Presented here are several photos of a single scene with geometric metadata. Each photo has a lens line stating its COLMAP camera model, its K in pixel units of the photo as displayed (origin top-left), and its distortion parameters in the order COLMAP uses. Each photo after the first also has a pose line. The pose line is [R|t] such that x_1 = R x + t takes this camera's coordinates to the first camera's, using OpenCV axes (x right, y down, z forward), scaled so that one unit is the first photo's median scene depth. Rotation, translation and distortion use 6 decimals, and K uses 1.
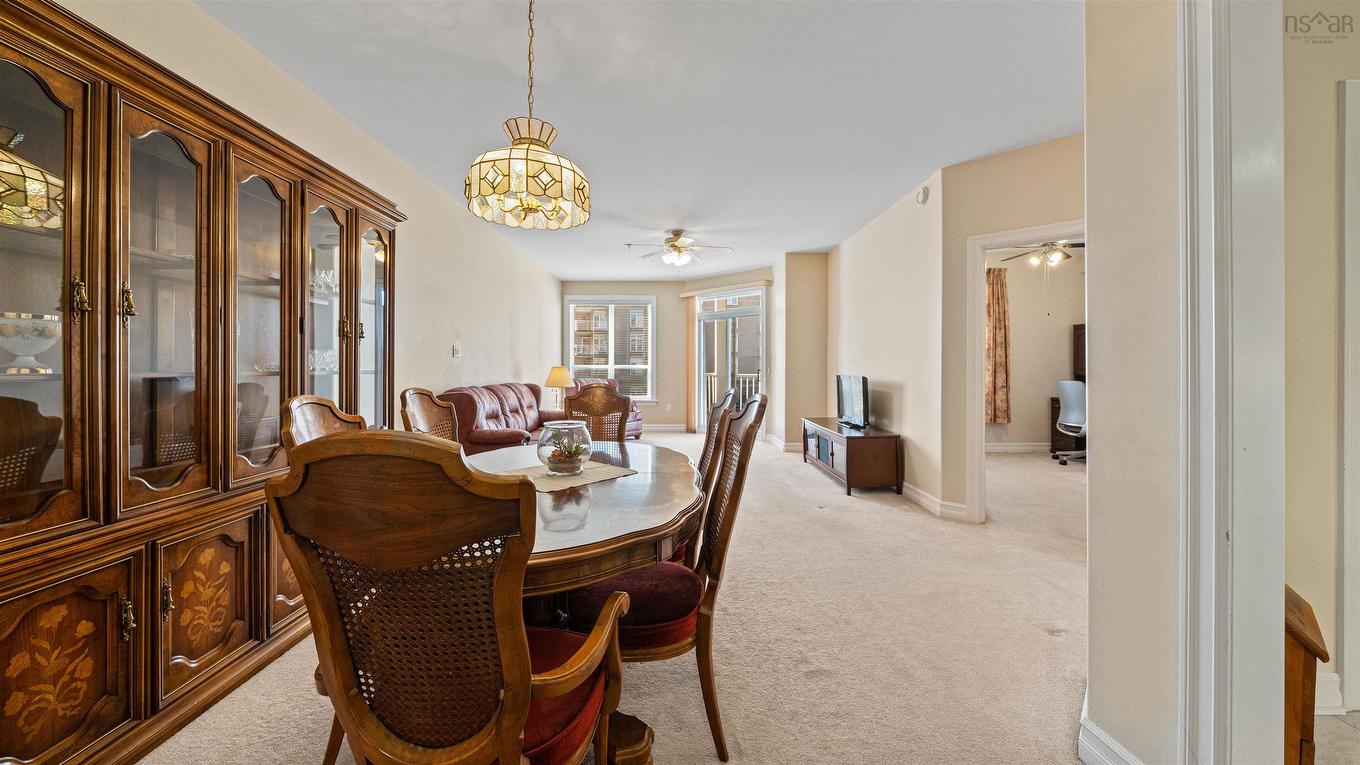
lens RADIAL K [[472.5, 0, 675.6], [0, 472.5, 368.3], [0, 0, 1]] dist [-0.001088, -0.000109]
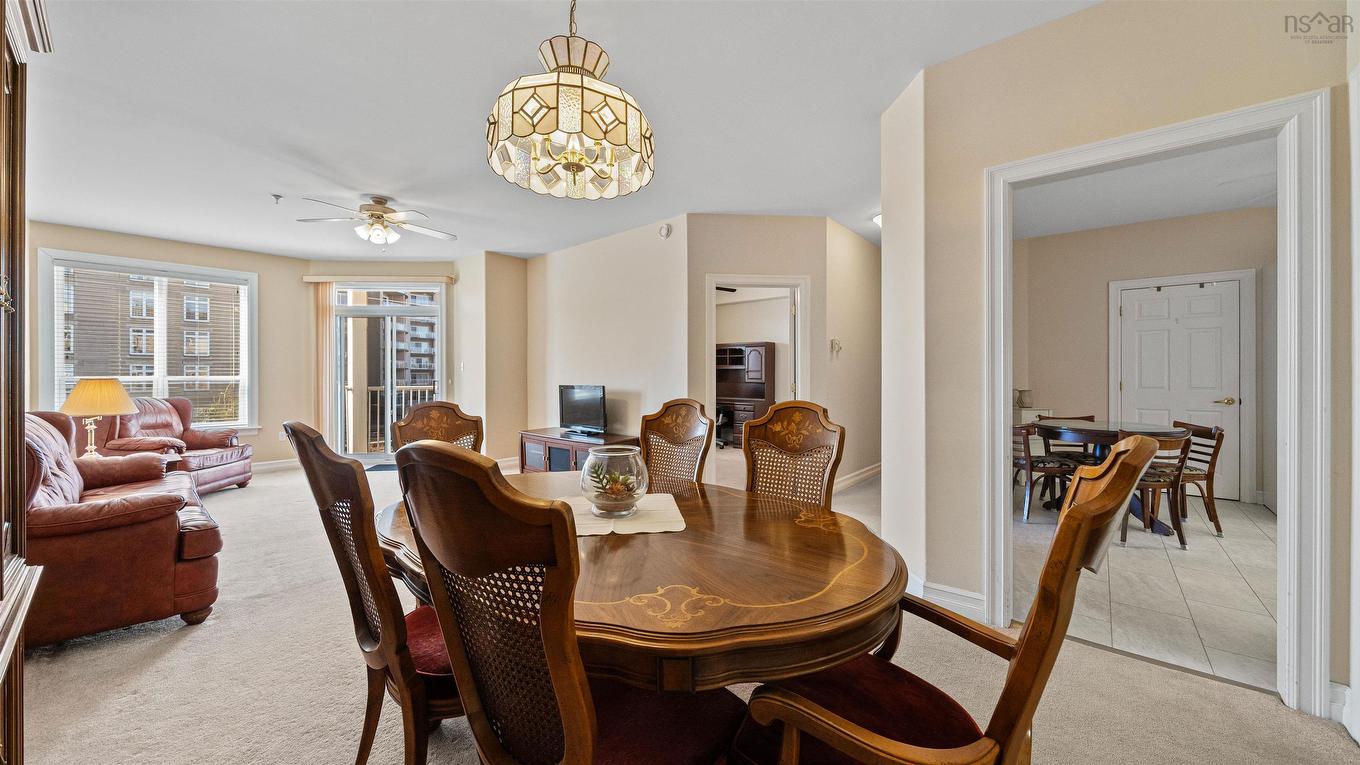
lens RADIAL K [[481.0, 0, 678.9], [0, 481.0, 376.1], [0, 0, 1]] dist [-0.001196, -0.000241]
pose [[0.662208, -0.005144, 0.749303, -0.182828], [0.007275, 0.999973, 0.000435, -0.002237], [-0.749285, 0.005164, 0.662227, 0.095676]]
